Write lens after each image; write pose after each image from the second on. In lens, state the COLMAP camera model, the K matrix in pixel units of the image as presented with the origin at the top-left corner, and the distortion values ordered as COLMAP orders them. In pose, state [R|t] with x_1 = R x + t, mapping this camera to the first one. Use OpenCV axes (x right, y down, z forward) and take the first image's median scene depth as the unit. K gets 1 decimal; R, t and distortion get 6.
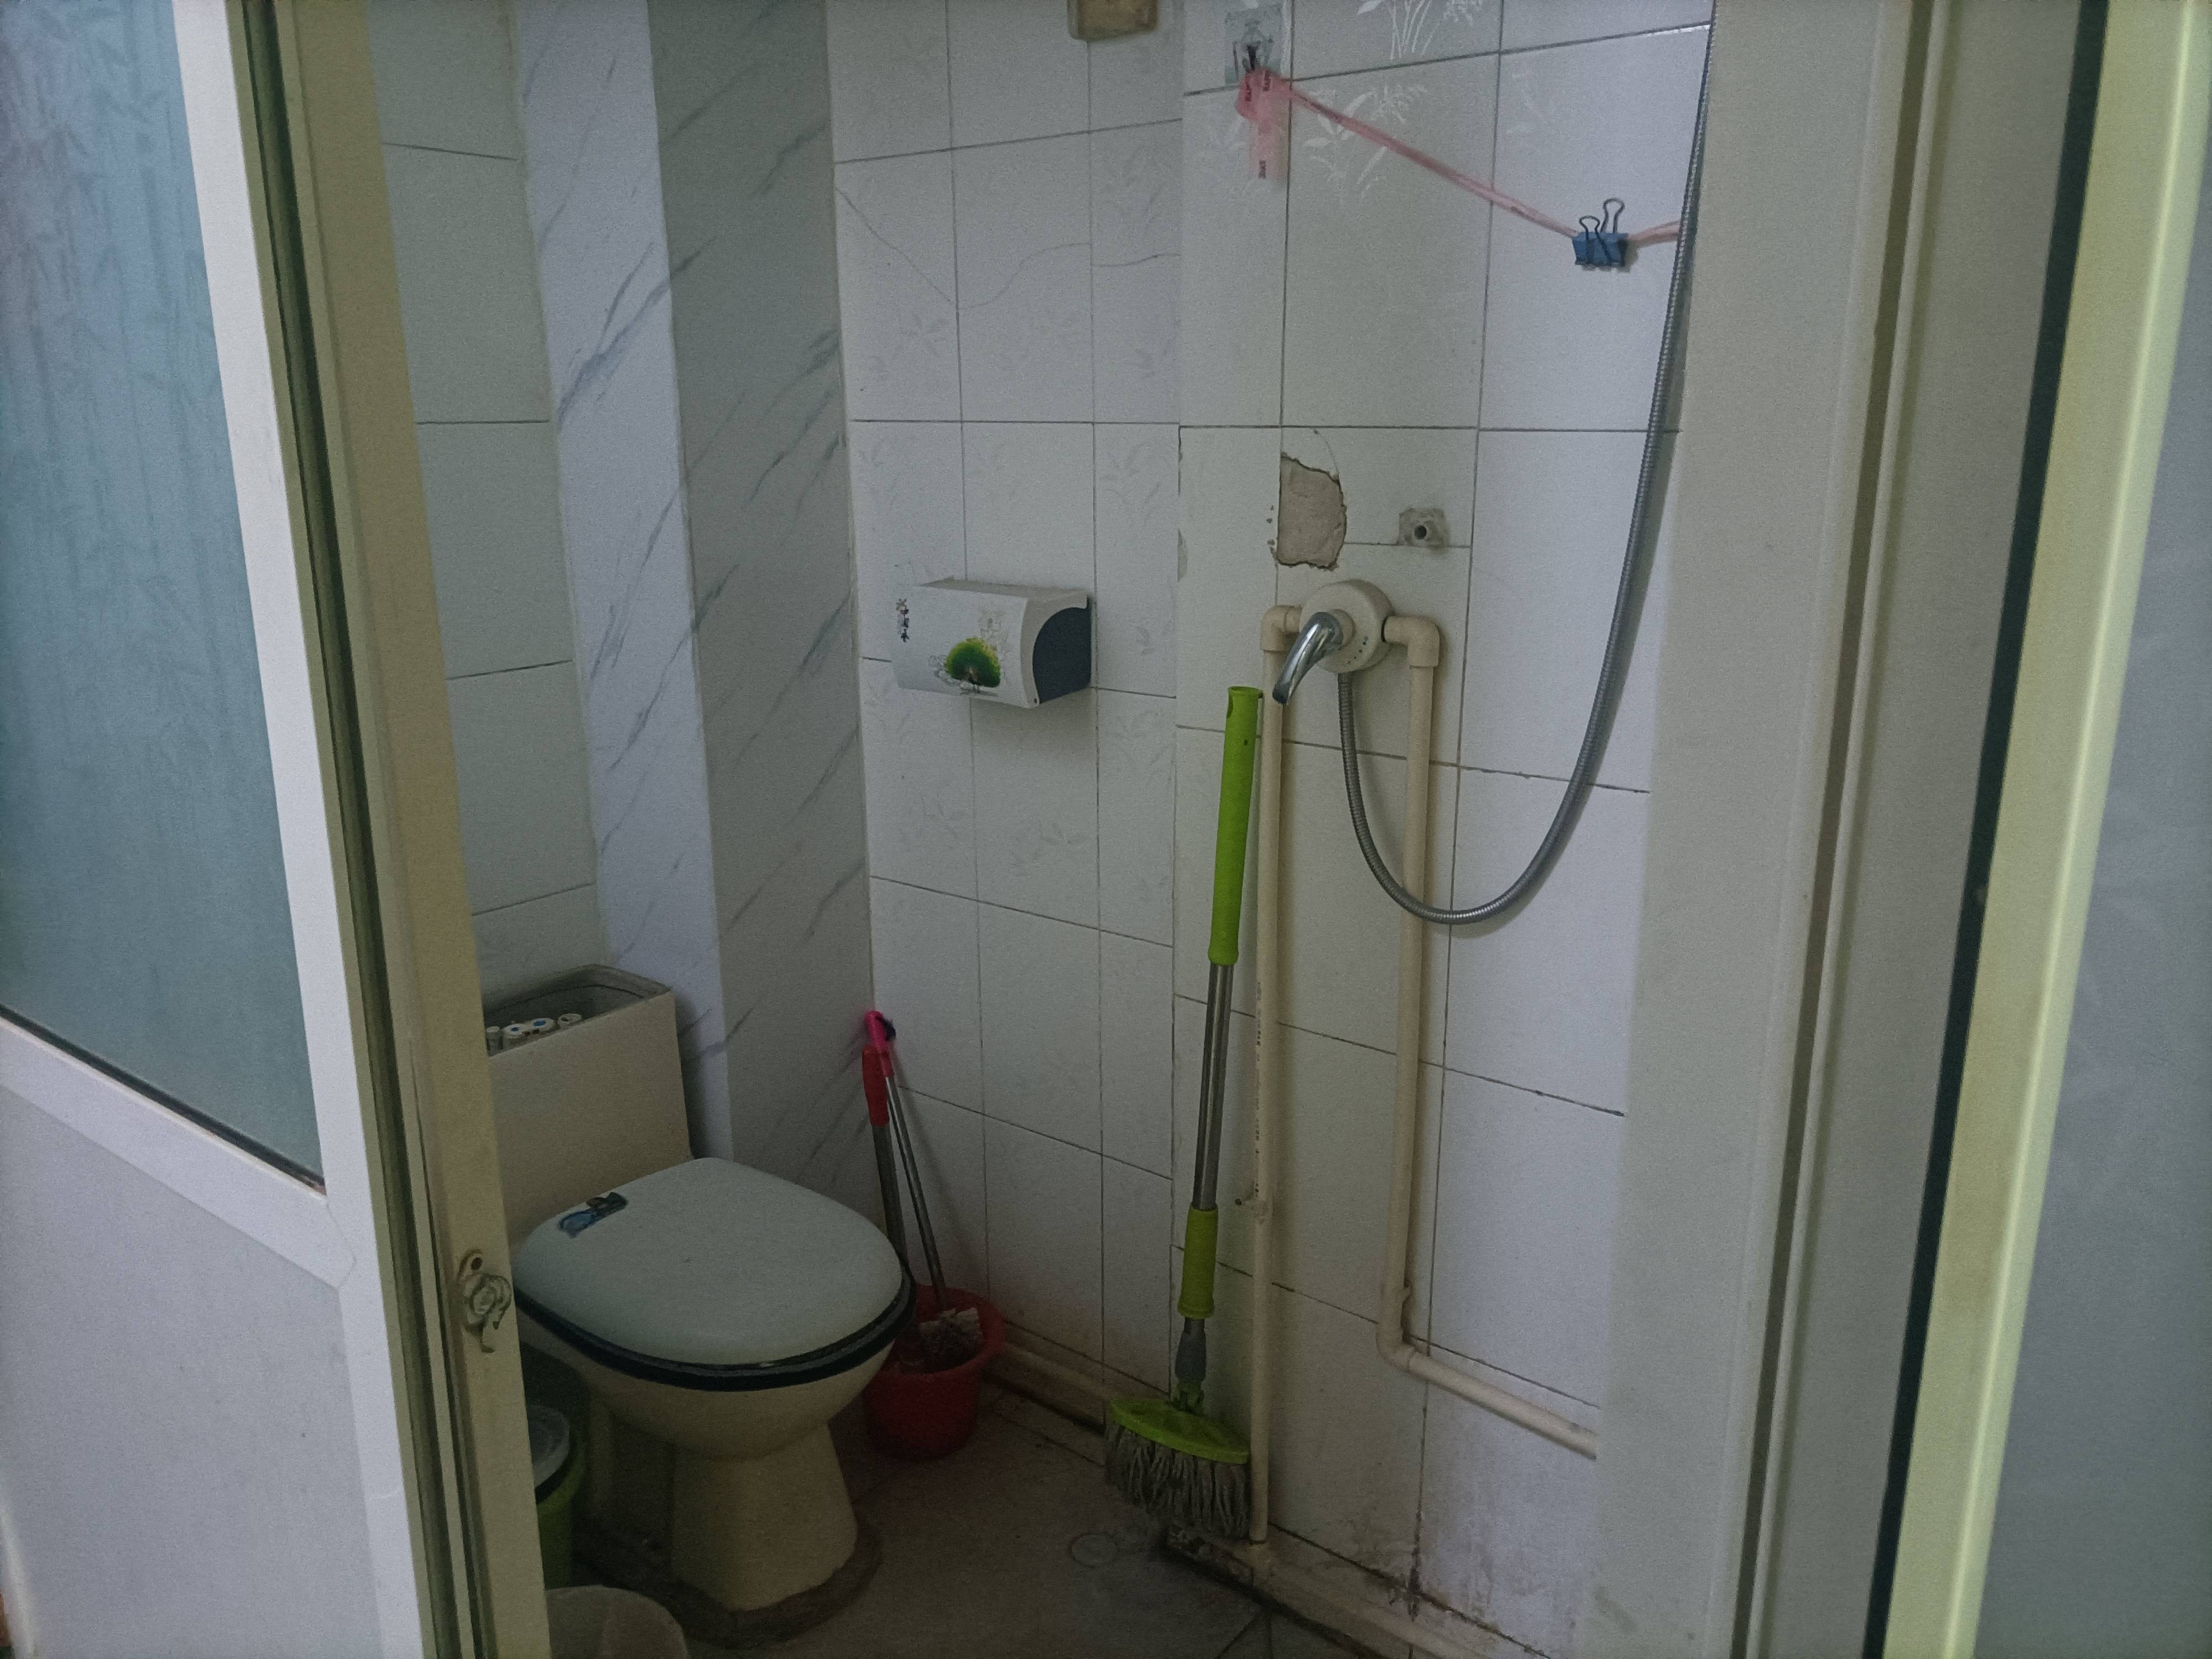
lens RADIAL K [[1634.4, 0, 1106.0], [0, 1634.4, 829.5], [0, 0, 1]] dist [0.020138, 0.000561]
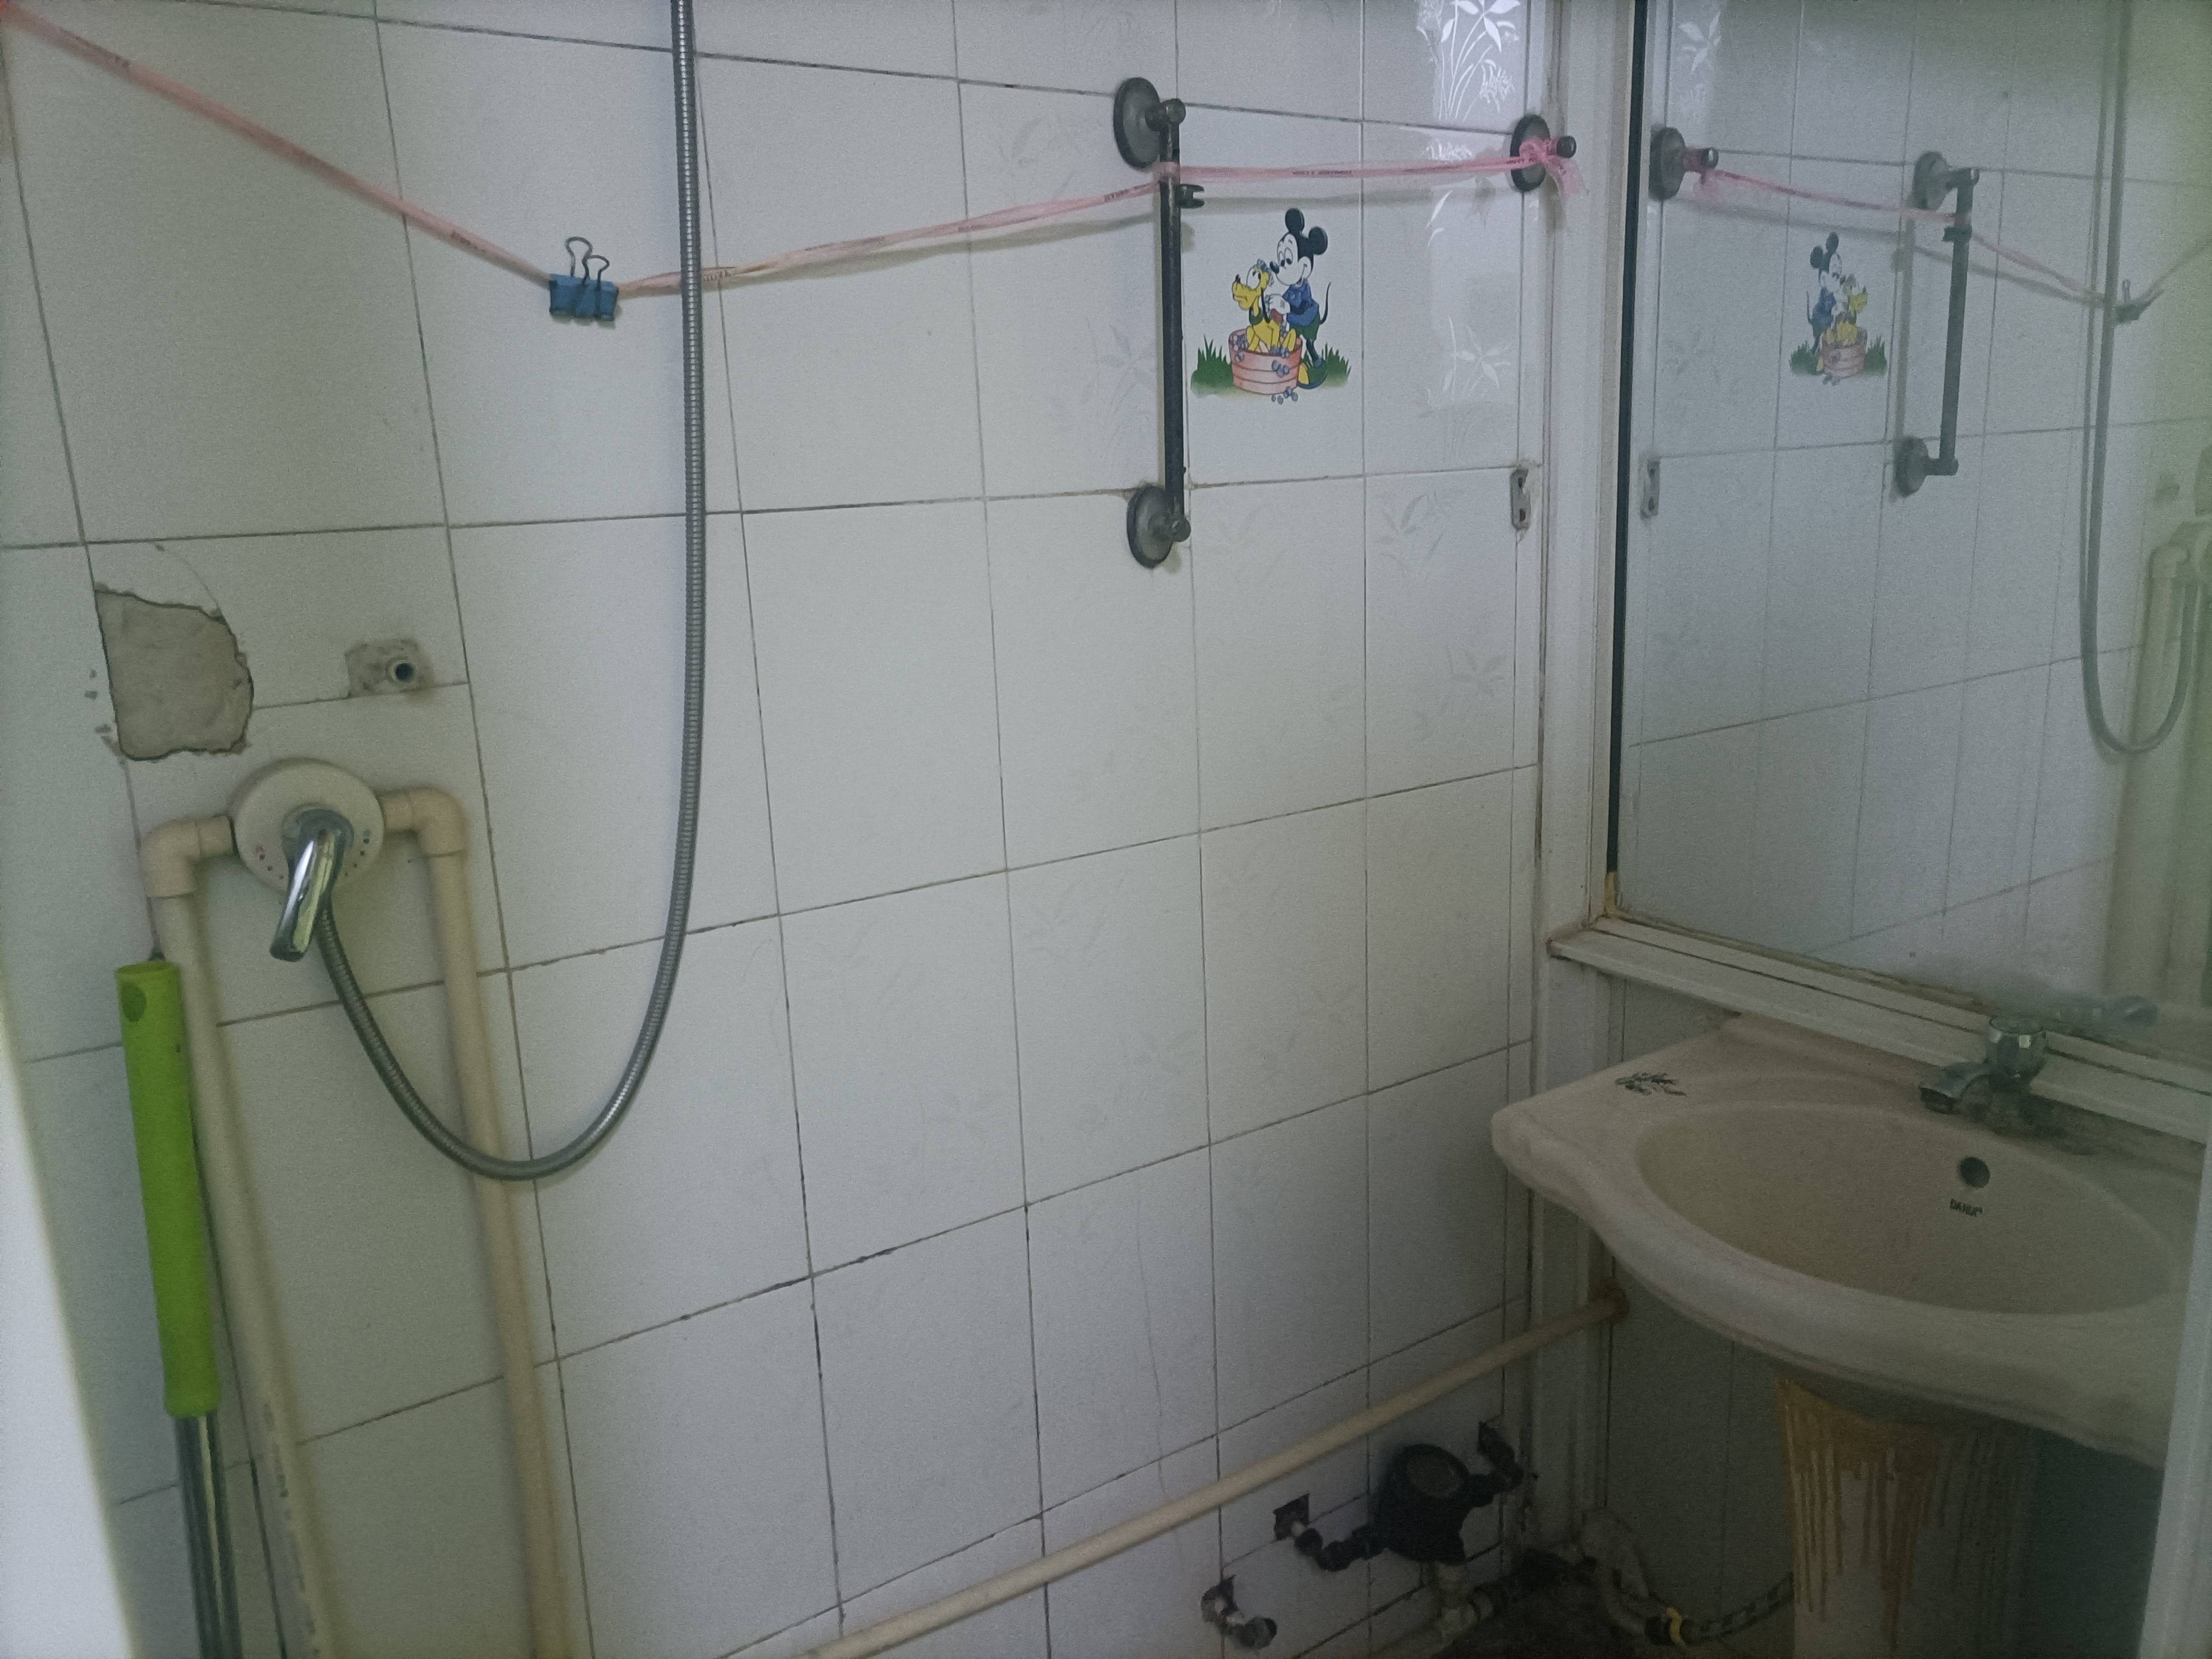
lens RADIAL K [[1634.4, 0, 1106.0], [0, 1634.4, 829.5], [0, 0, 1]] dist [0.020138, 0.000561]
pose [[0.331440, -0.225711, 0.916080, -0.367240], [0.273719, 0.952206, 0.135580, -0.126461], [-0.902898, 0.205812, 0.377381, 0.456136]]
